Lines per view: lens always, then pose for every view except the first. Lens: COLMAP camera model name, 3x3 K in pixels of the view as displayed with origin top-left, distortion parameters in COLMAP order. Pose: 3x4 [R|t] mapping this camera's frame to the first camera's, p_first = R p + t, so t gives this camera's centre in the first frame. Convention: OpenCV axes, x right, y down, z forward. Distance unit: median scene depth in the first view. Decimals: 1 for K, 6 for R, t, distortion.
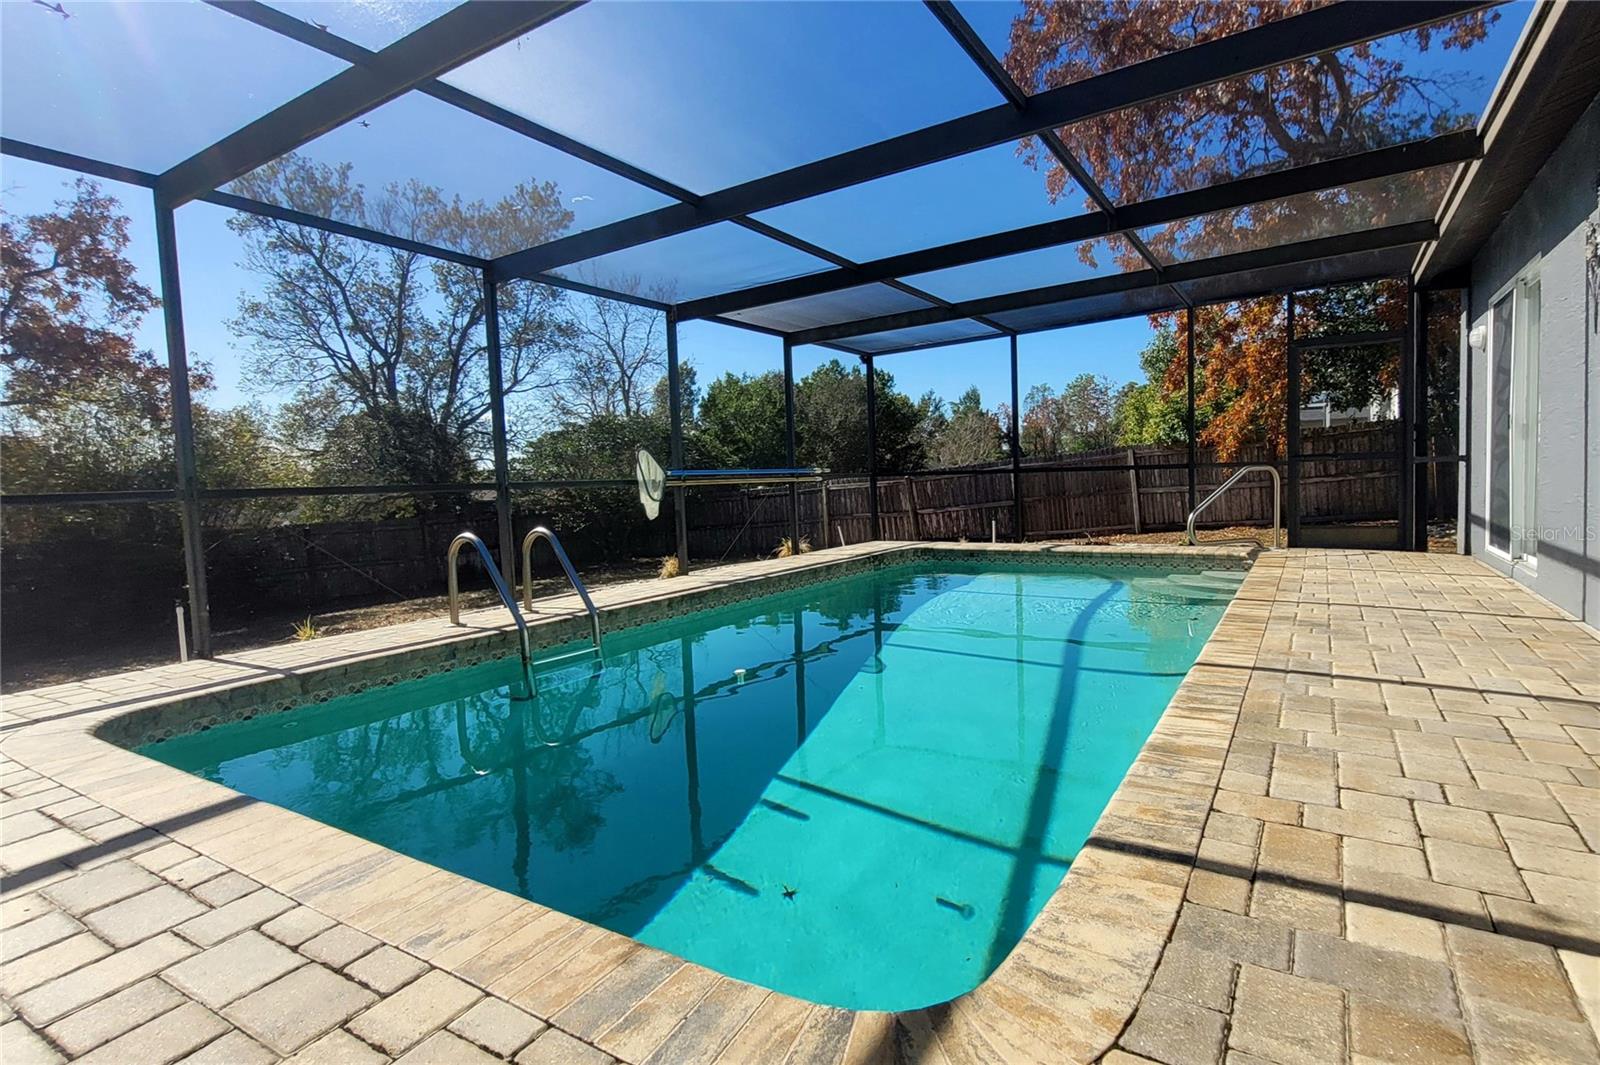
lens RADIAL K [[791.4, 0, 837.7], [0, 791.4, 525.0], [0, 0, 1]] dist [0.001680, 0.000107]
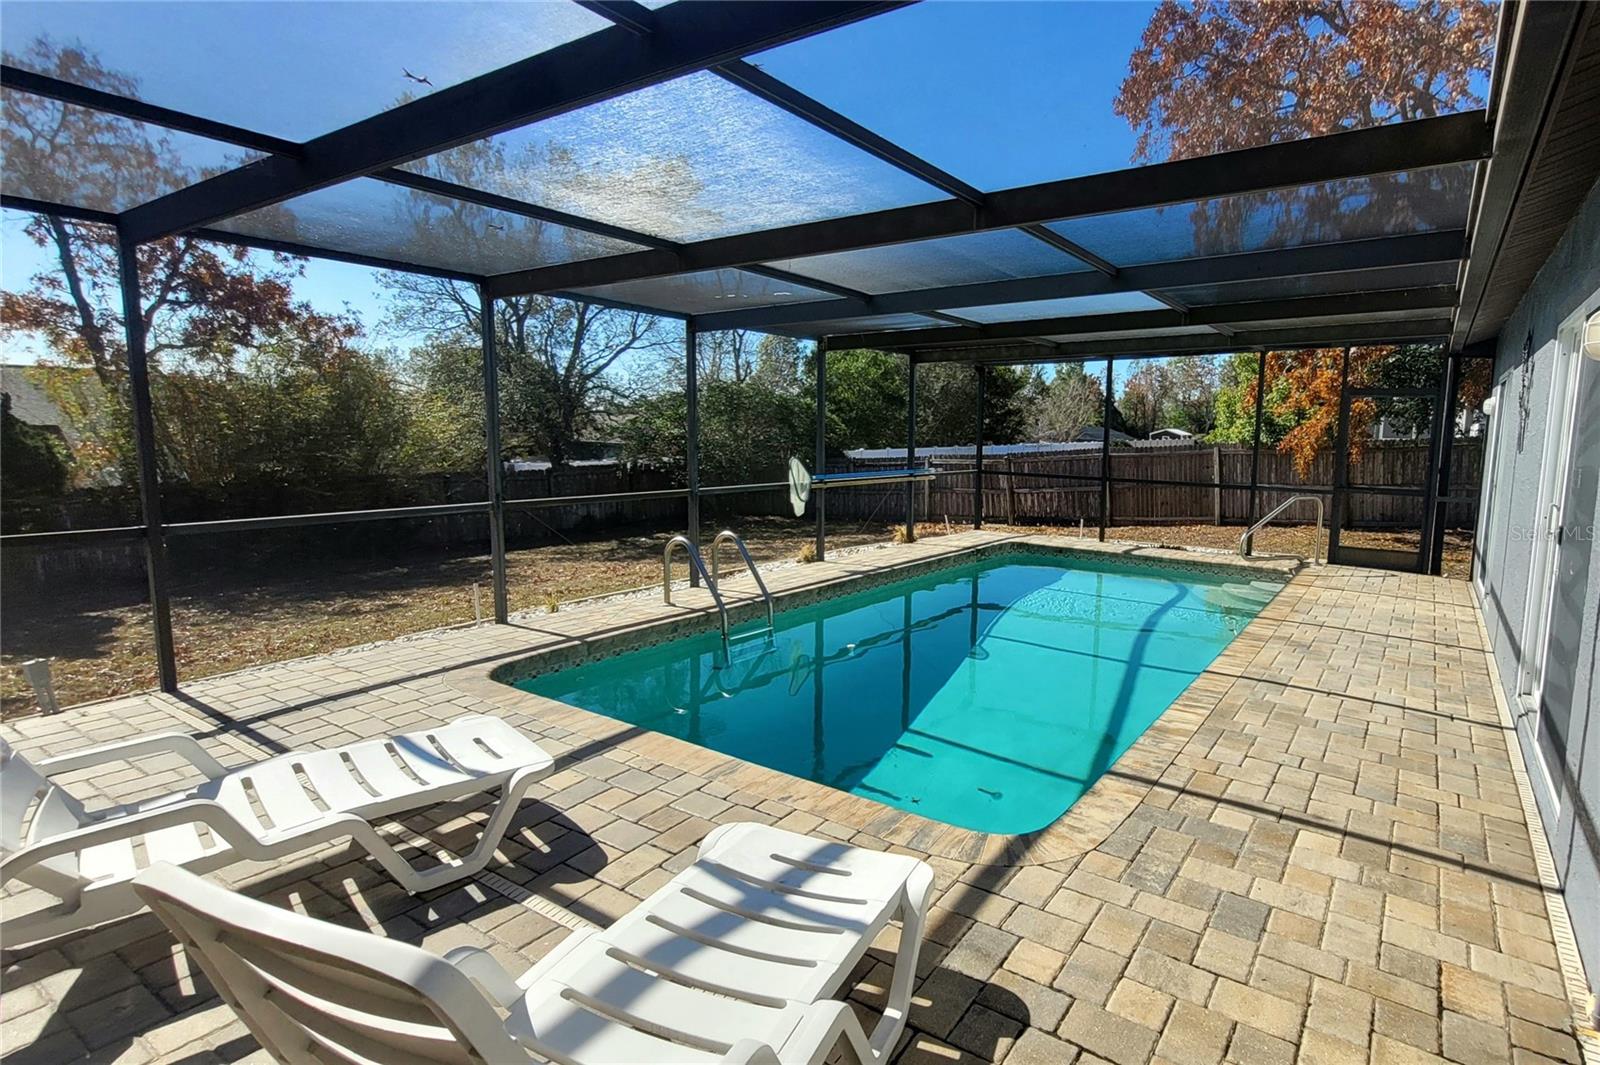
lens RADIAL K [[803.2, 0, 920.5], [0, 803.2, 533.2], [0, 0, 1]] dist [-0.000019, -0.000281]
pose [[0.998377, 0.056417, -0.007734, -0.031140], [-0.055752, 0.996061, 0.068946, -0.063697], [0.011593, -0.068403, 0.997590, -0.195943]]
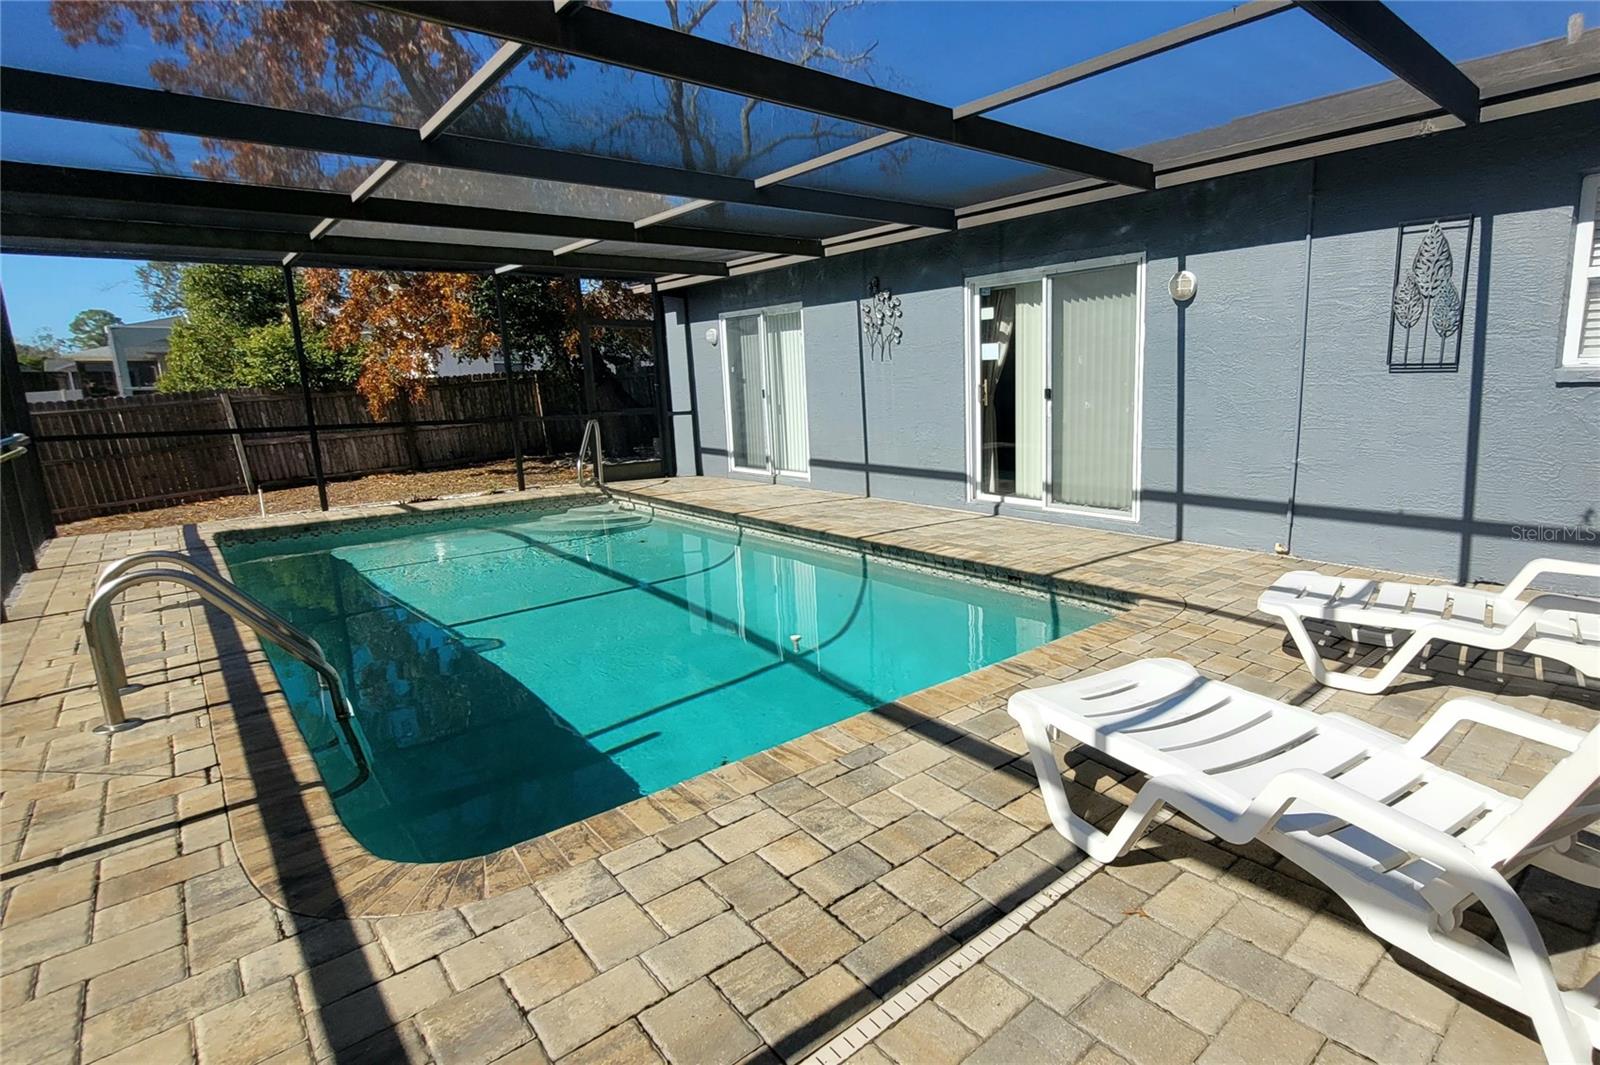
lens RADIAL K [[803.2, 0, 920.5], [0, 803.2, 533.2], [0, 0, 1]] dist [-0.000019, -0.000281]
pose [[0.269946, -0.152822, 0.950671, -0.512022], [0.068997, 0.987857, 0.139207, -0.035300], [-0.960400, 0.028015, 0.277212, 0.138890]]
